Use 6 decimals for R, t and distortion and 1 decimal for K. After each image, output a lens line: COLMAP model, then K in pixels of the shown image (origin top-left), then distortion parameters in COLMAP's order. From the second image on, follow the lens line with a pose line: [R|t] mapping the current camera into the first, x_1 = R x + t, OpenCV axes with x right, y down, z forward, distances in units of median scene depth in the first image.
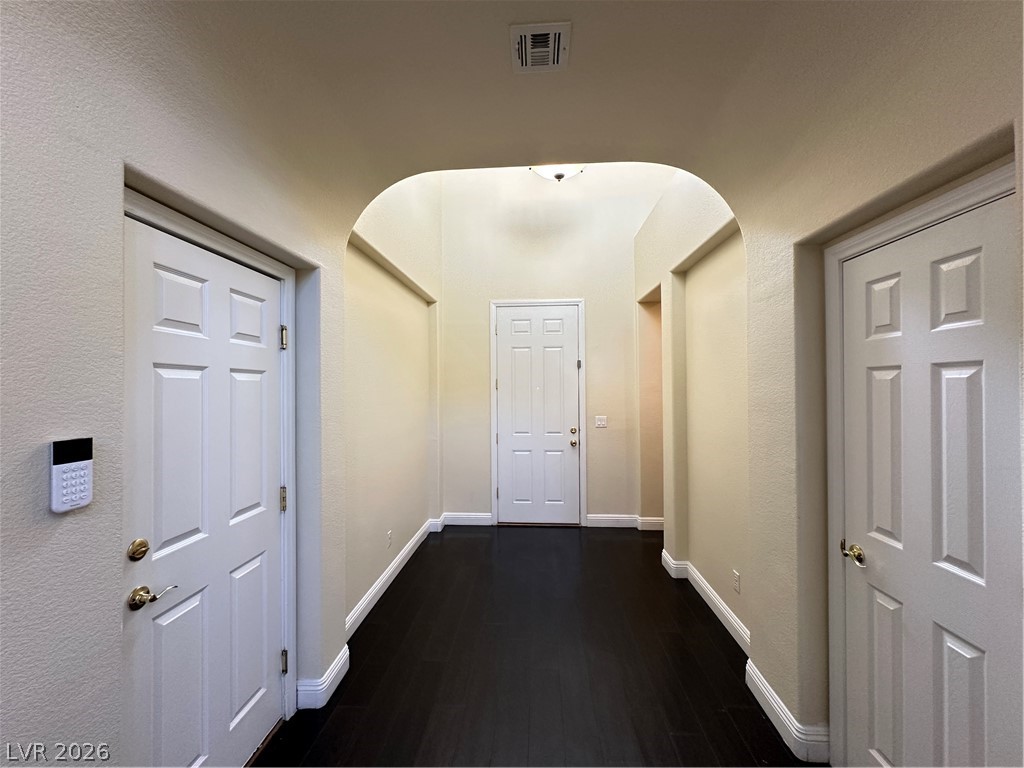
lens RADIAL K [[409.1, 0, 506.8], [0, 409.1, 383.9], [0, 0, 1]] dist [-0.001030, 0.000140]
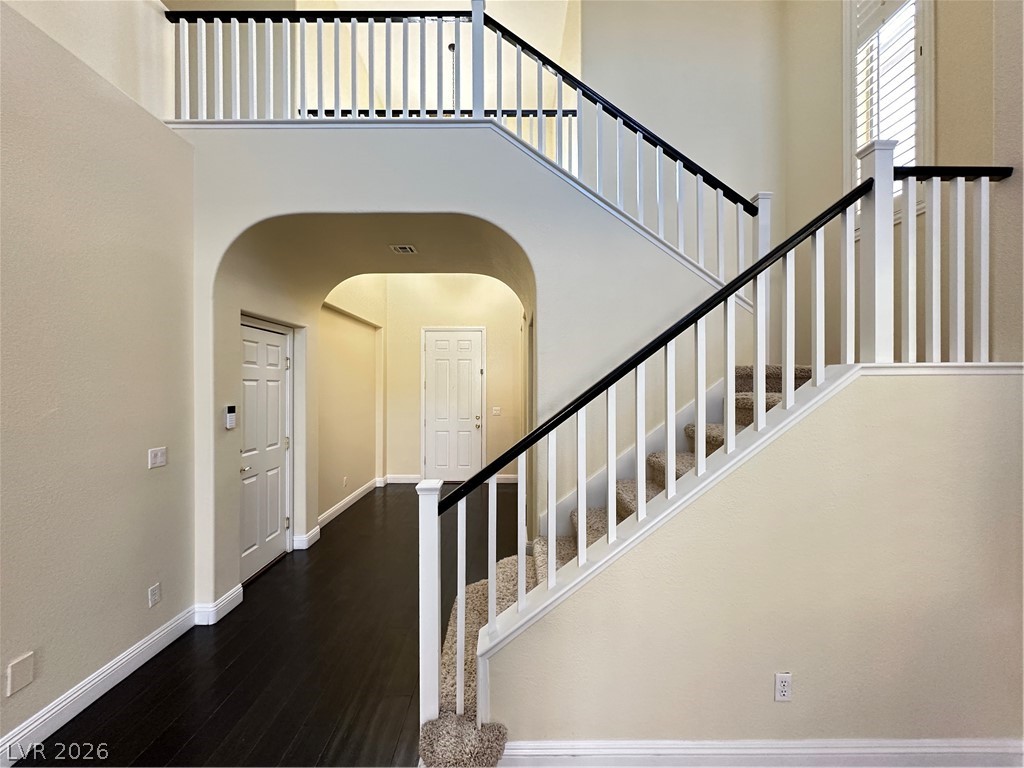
lens RADIAL K [[409.1, 0, 511.0], [0, 409.1, 385.5], [0, 0, 1]] dist [-0.001030, 0.000140]
pose [[0.996931, 0.007587, 0.077910, 0.412060], [-0.008338, 0.999922, 0.009321, -0.033432], [-0.077834, -0.009942, 0.996917, -1.144194]]
